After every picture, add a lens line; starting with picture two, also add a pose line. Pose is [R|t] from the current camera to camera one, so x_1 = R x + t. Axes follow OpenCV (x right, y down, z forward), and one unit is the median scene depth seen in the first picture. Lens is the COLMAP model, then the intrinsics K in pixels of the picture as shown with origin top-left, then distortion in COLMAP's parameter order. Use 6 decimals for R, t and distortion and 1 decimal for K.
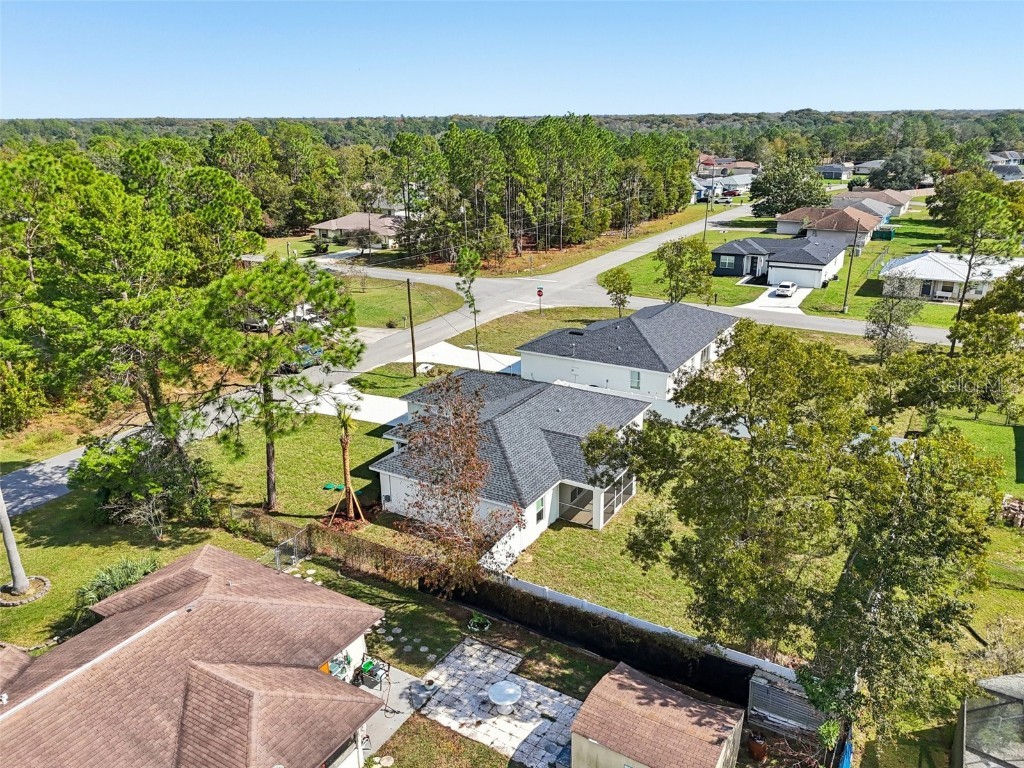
lens RADIAL K [[757.0, 0, 515.1], [0, 757.0, 381.7], [0, 0, 1]] dist [0.097686, -0.107643]
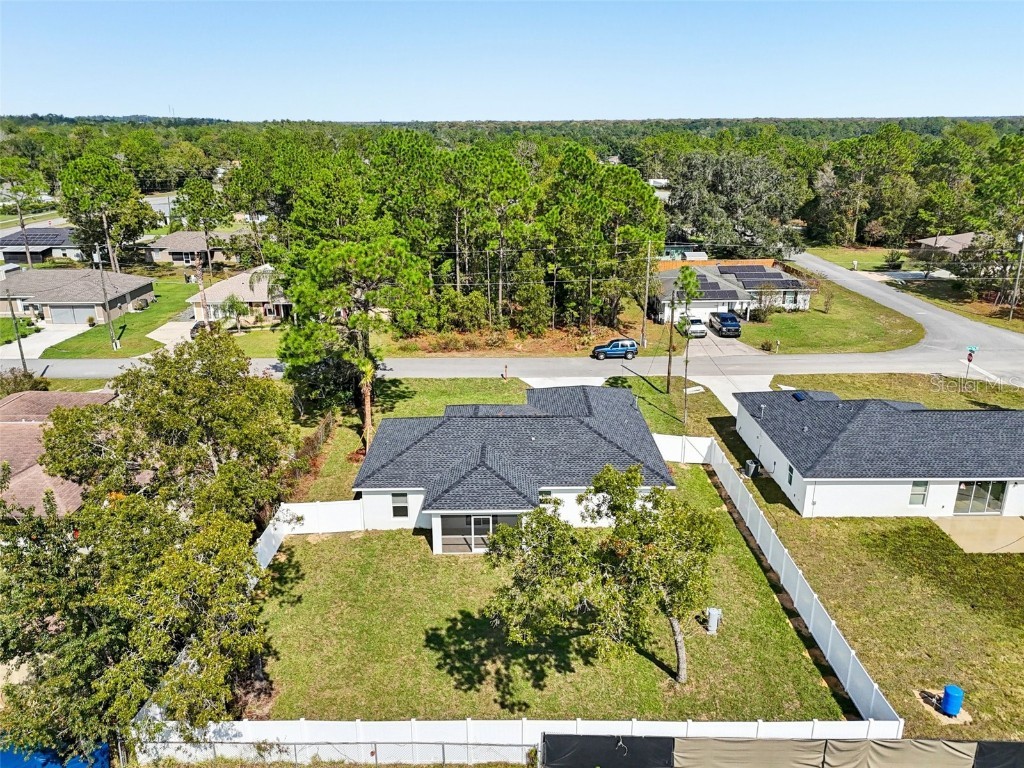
lens RADIAL K [[757.0, 0, 515.1], [0, 757.0, 381.7], [0, 0, 1]] dist [0.097686, -0.107643]
pose [[0.514439, 0.278325, -0.811103, 0.781657], [-0.277940, 0.948920, 0.149334, -0.160049], [0.811235, 0.148614, 0.565519, 0.453636]]
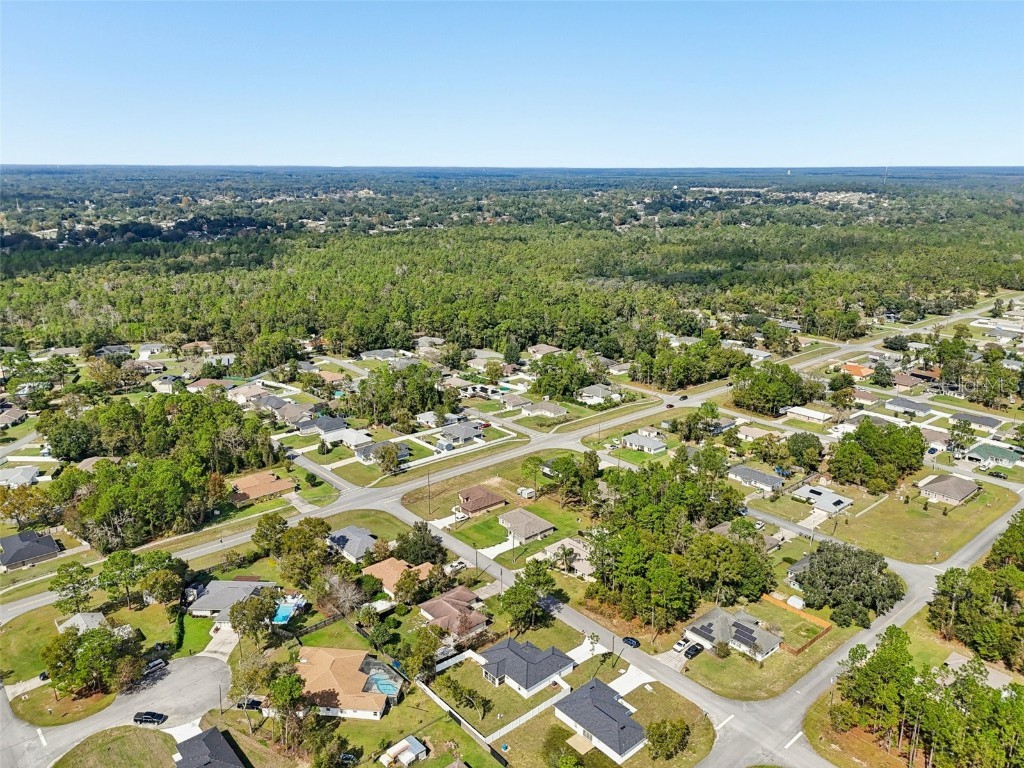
lens RADIAL K [[757.0, 0, 515.1], [0, 757.0, 381.7], [0, 0, 1]] dist [0.097686, -0.107643]
pose [[-0.320991, 0.262148, -0.910079, 3.208193], [-0.303702, 0.881692, 0.361088, -2.610692], [0.897068, 0.392298, -0.203400, 1.243978]]
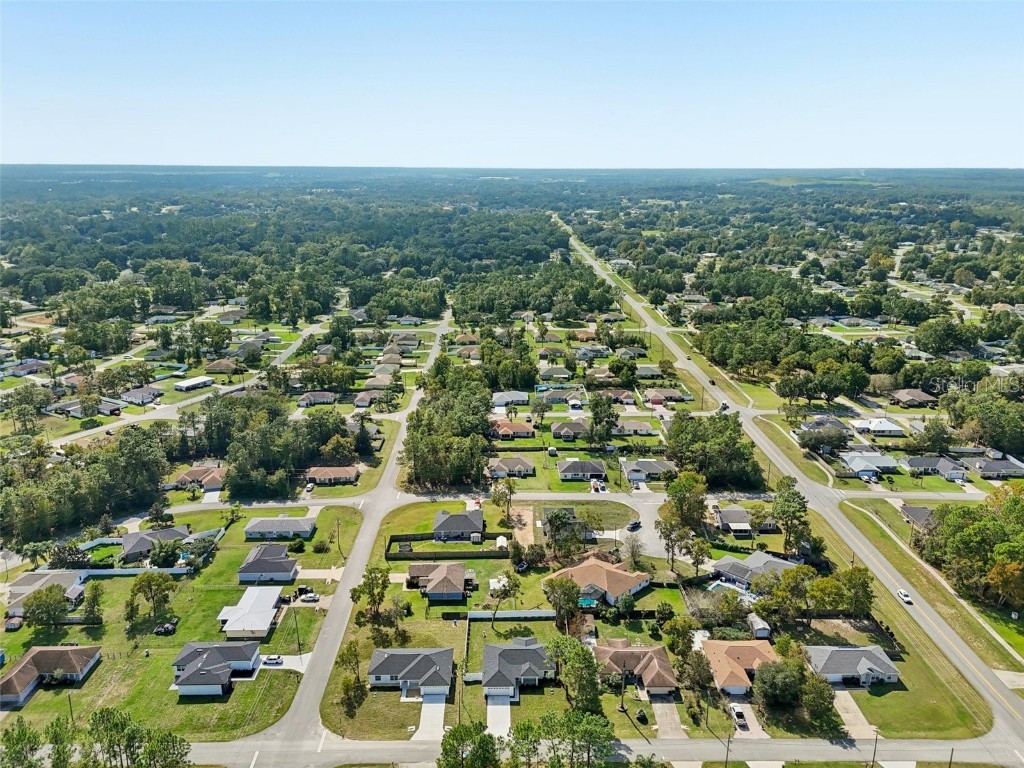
lens RADIAL K [[757.0, 0, 515.1], [0, 757.0, 381.7], [0, 0, 1]] dist [0.097686, -0.107643]
pose [[-0.518876, -0.241717, 0.819964, -2.903962], [0.272310, 0.862488, 0.426571, -2.876339], [-0.810318, 0.444621, -0.381702, 1.921434]]
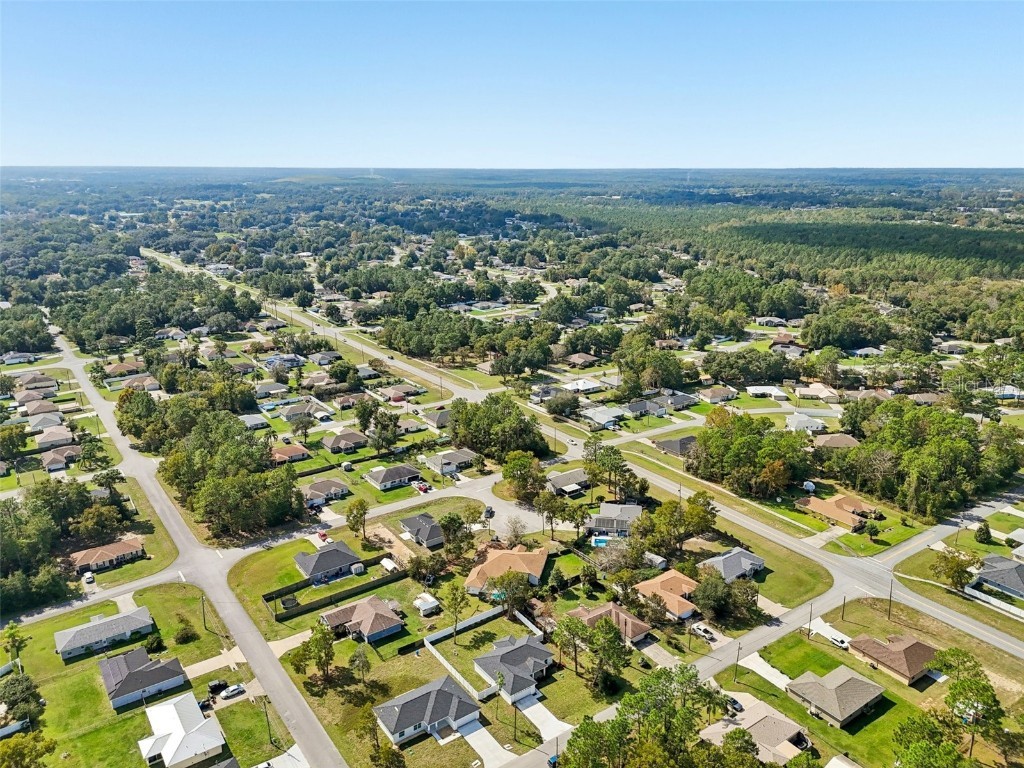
lens RADIAL K [[757.0, 0, 515.1], [0, 757.0, 381.7], [0, 0, 1]] dist [0.097686, -0.107643]
pose [[-0.914226, -0.117803, 0.387702, -1.368319], [0.125657, 0.827214, 0.547656, -3.297016], [-0.385229, 0.549399, -0.741458, 3.184037]]
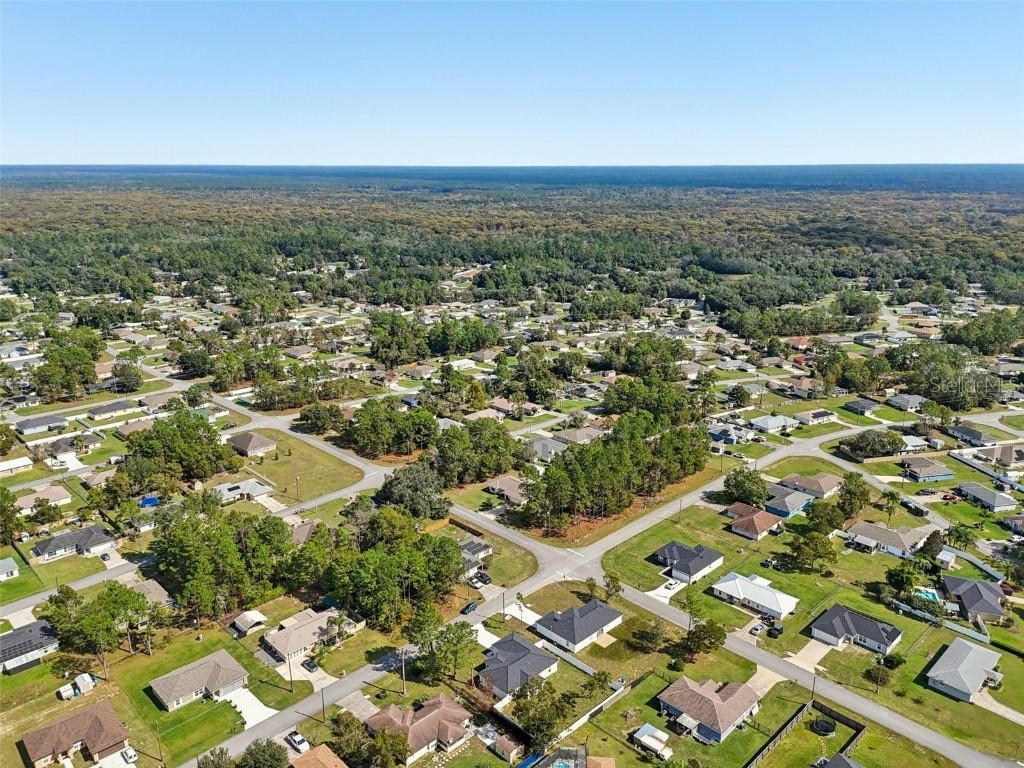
lens RADIAL K [[757.0, 0, 515.1], [0, 757.0, 381.7], [0, 0, 1]] dist [0.097686, -0.107643]
pose [[0.966085, 0.074809, -0.247150, 0.846913], [-0.086383, 0.995600, -0.036309, -1.231892], [0.243346, 0.056428, 0.968297, -2.838314]]
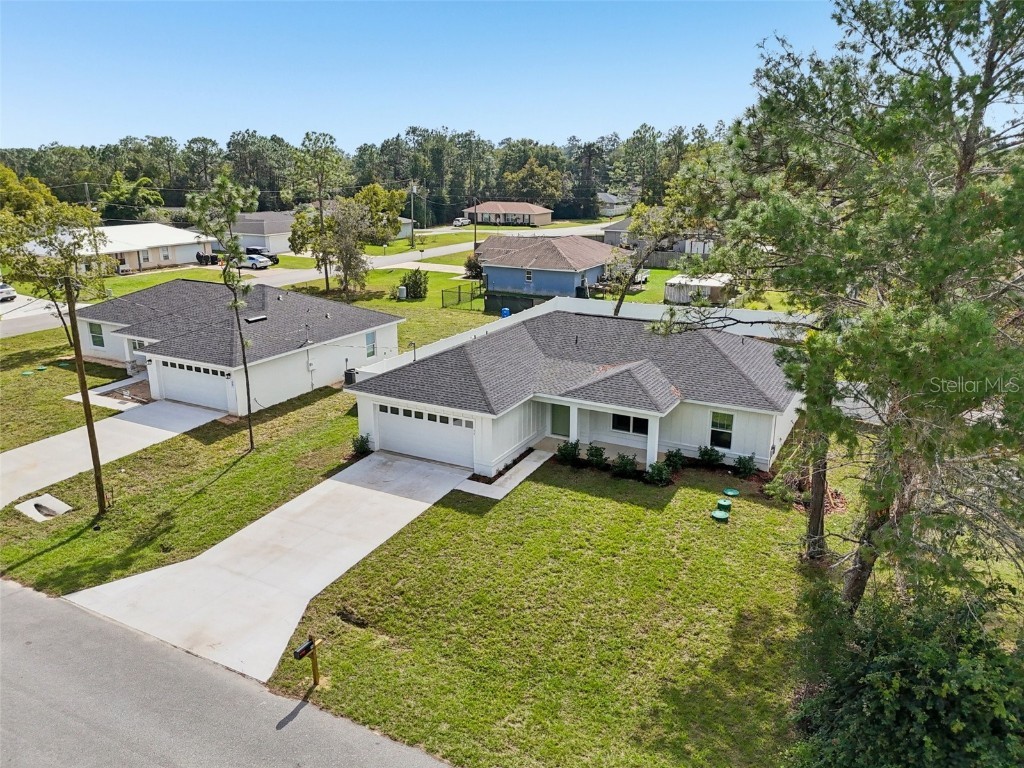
lens RADIAL K [[768.8, 0, 512.0], [0, 768.8, 384.0], [0, 0, 1]] dist [0.089083, -0.006512]
pose [[-0.029907, -0.276337, 0.960595, -0.785838], [0.322976, 0.906802, 0.270917, -0.167229], [-0.945935, 0.318351, 0.062131, 1.084366]]
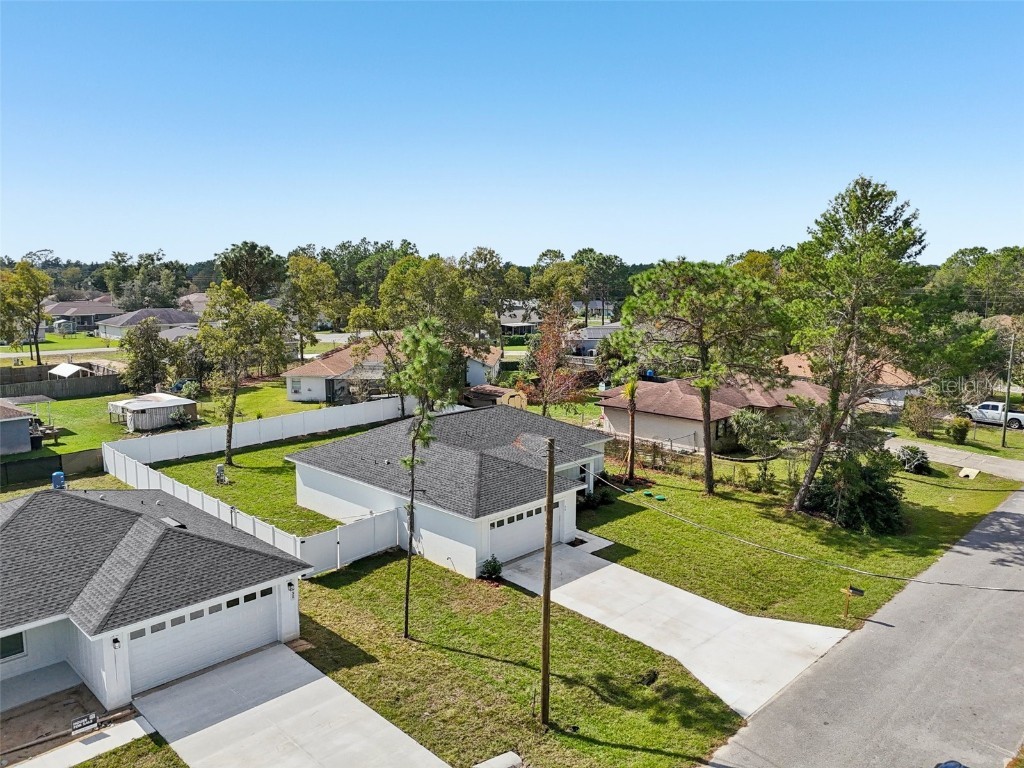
lens RADIAL K [[757.0, 0, 515.1], [0, 757.0, 381.7], [0, 0, 1]] dist [0.097686, -0.107643]
pose [[-0.971773, -0.035708, 0.233201, -0.285227], [0.074266, 0.891923, 0.446047, -0.440333], [-0.223925, 0.450775, -0.864095, 1.815906]]
